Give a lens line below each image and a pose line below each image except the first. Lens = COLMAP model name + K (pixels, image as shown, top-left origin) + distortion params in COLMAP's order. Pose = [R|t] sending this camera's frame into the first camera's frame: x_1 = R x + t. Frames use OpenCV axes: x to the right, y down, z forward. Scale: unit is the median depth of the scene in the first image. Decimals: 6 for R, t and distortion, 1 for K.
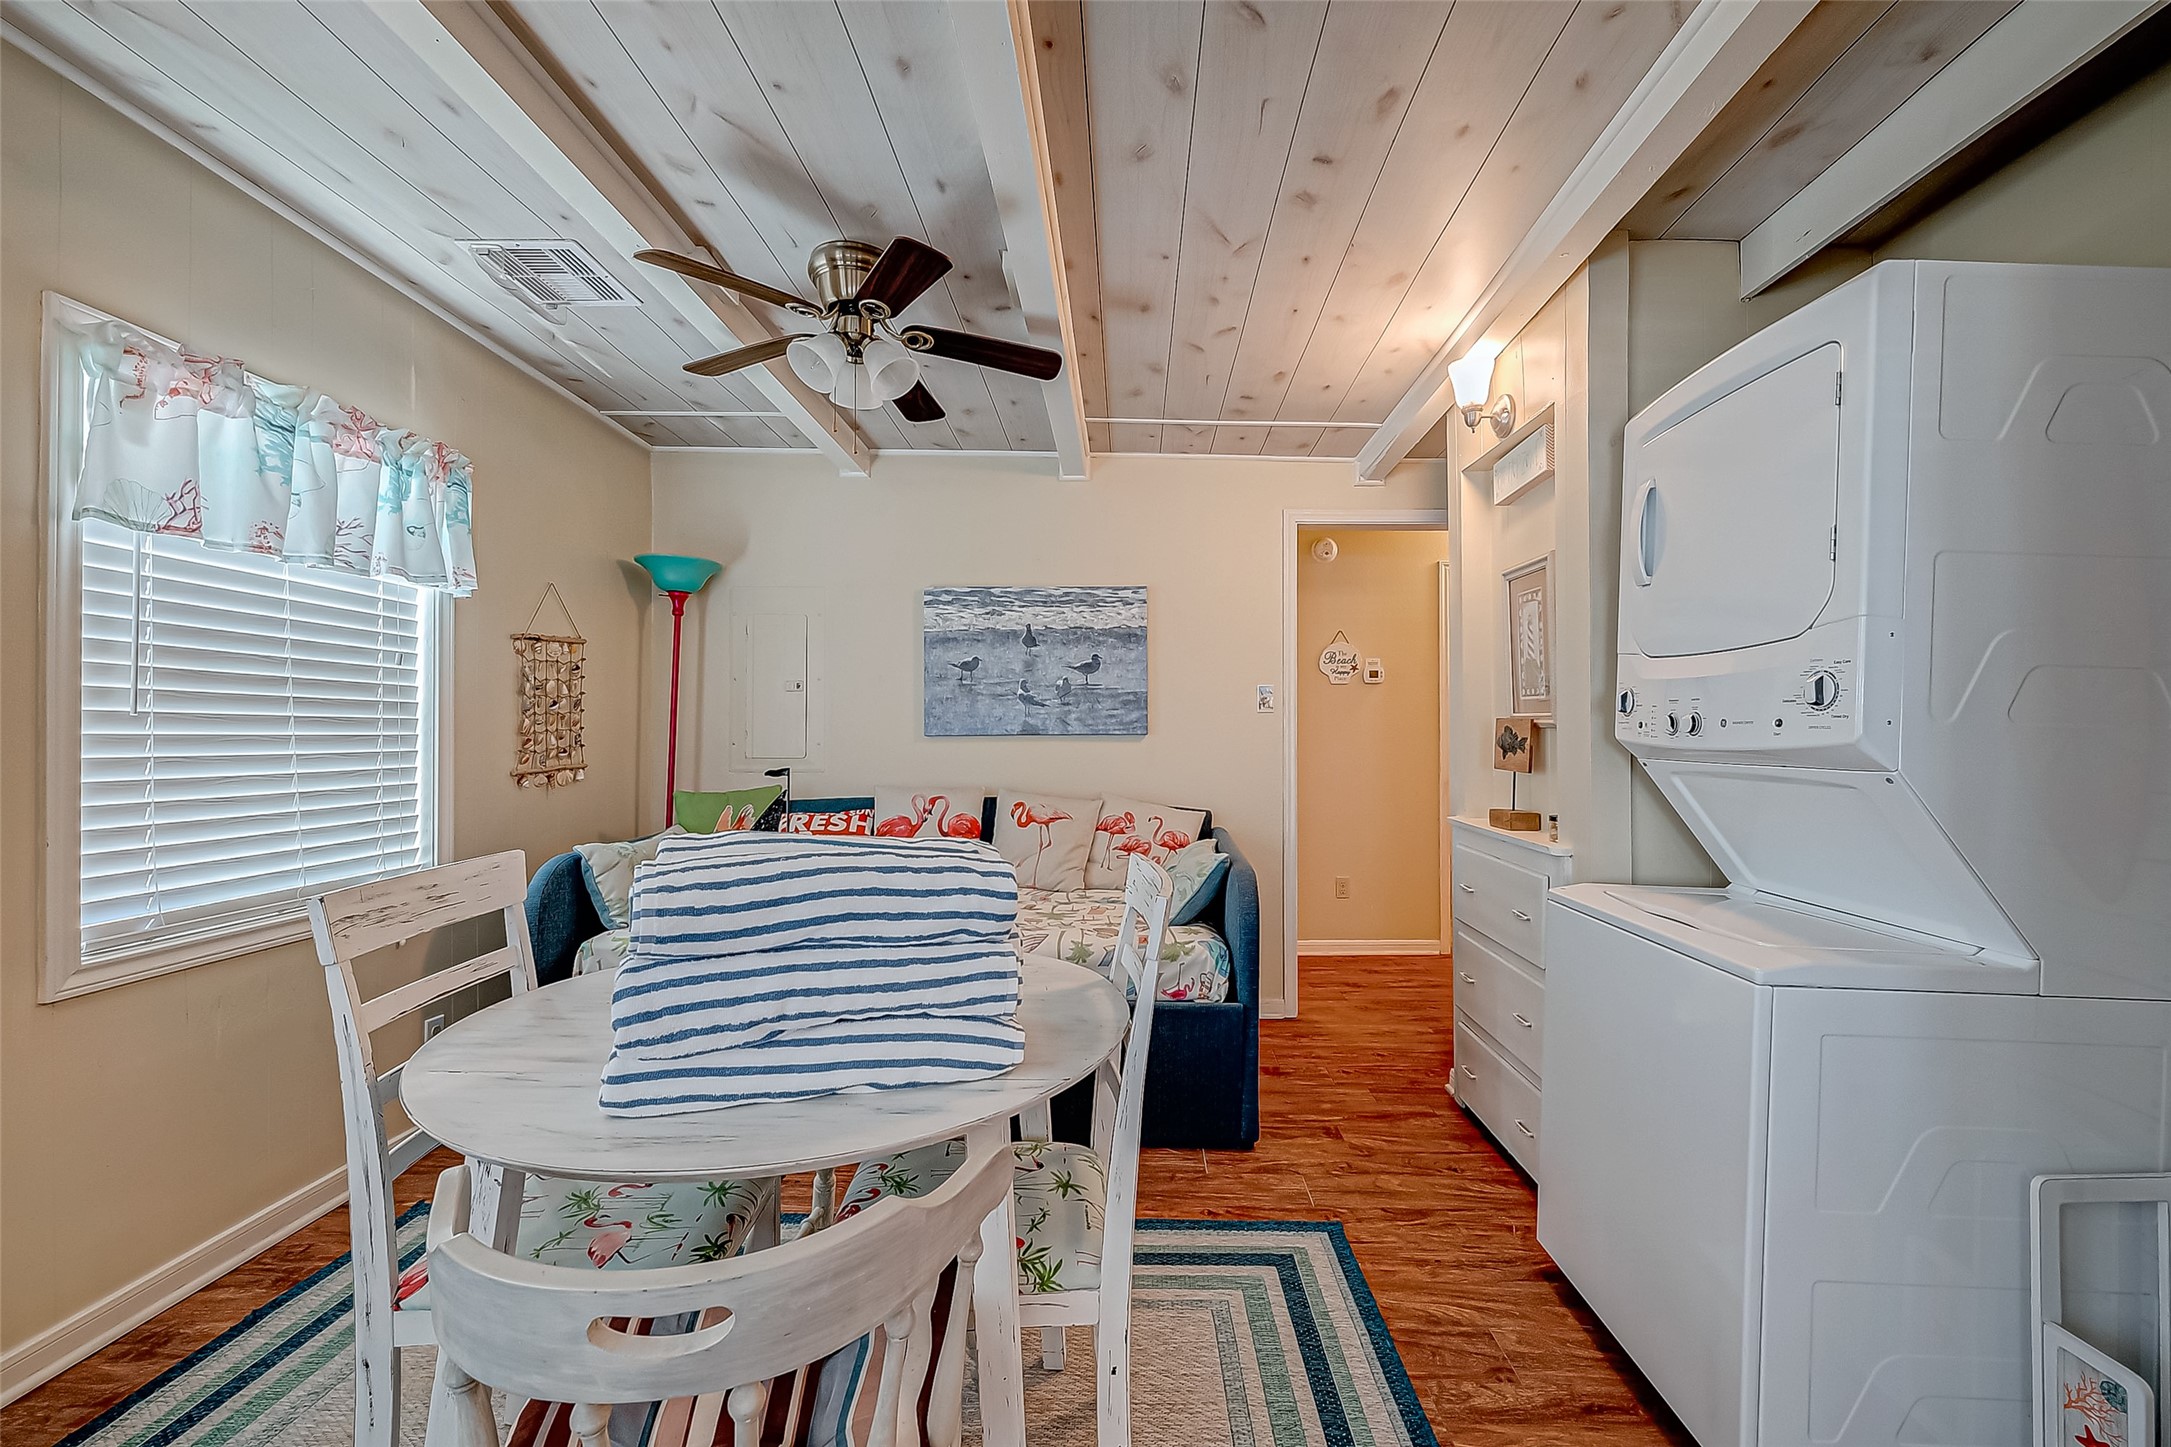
lens RADIAL K [[898.8, 0, 1145.1], [0, 898.8, 731.4], [0, 0, 1]] dist [0.000657, 0.000534]
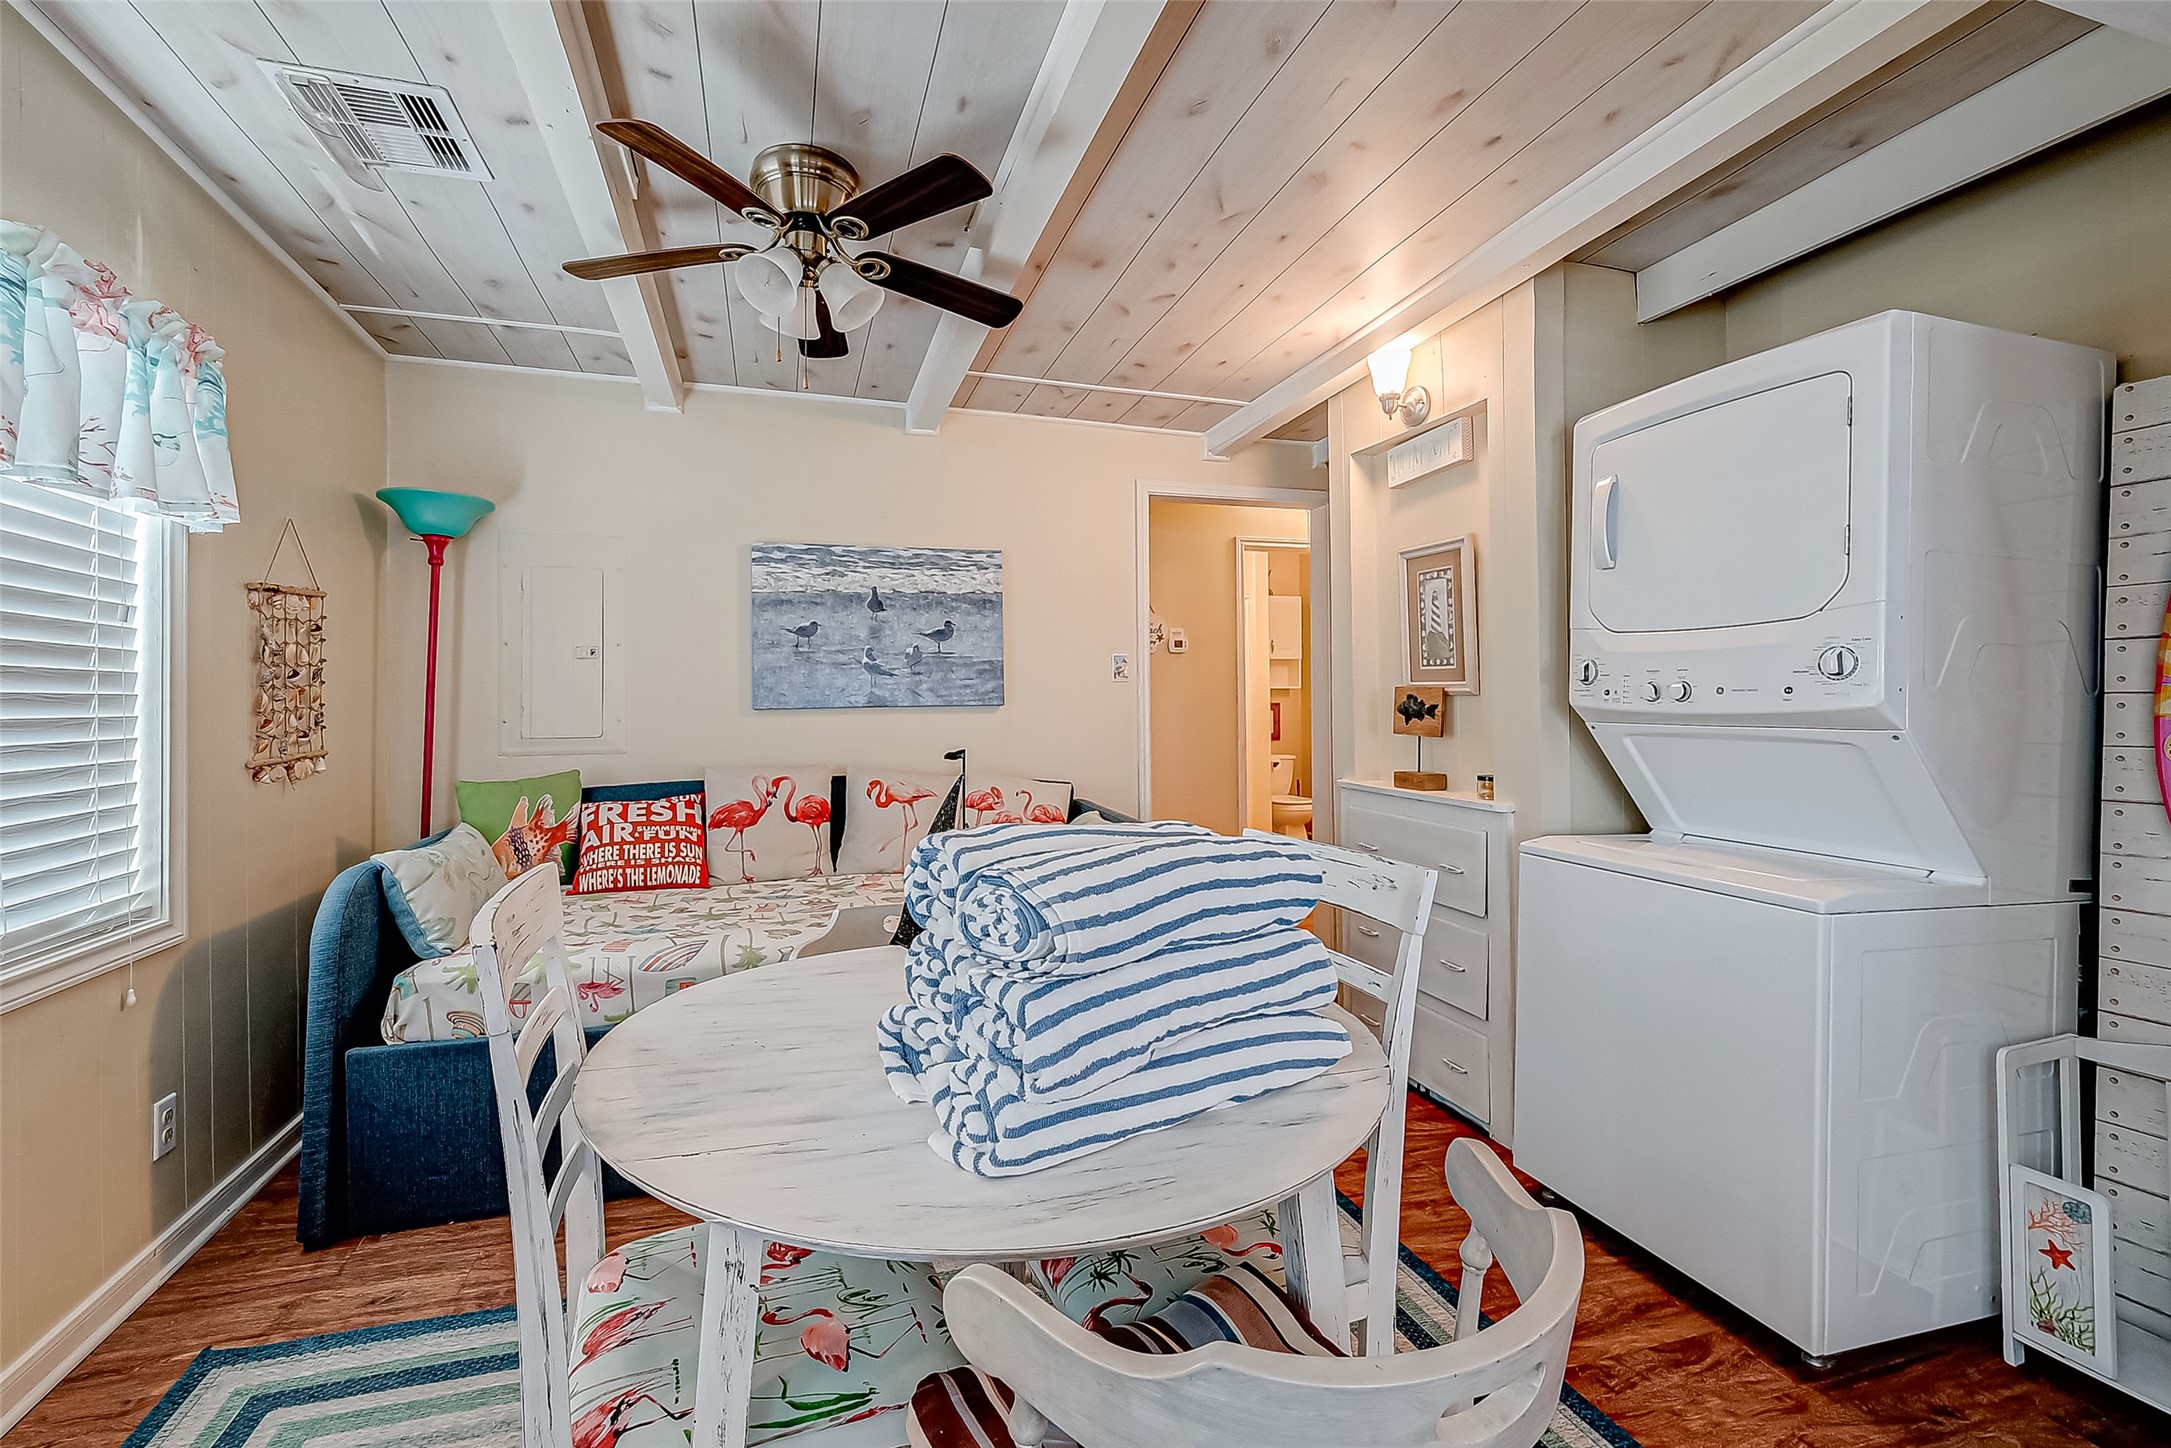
lens RADIAL K [[912.5, 0, 1048.5], [0, 912.5, 695.3], [0, 0, 1]] dist [0.000687, -0.000019]
pose [[0.958749, -0.007631, 0.284153, -0.331400], [0.009134, 0.999950, -0.003965, -0.004171], [-0.284109, 0.006397, 0.958771, 0.077200]]
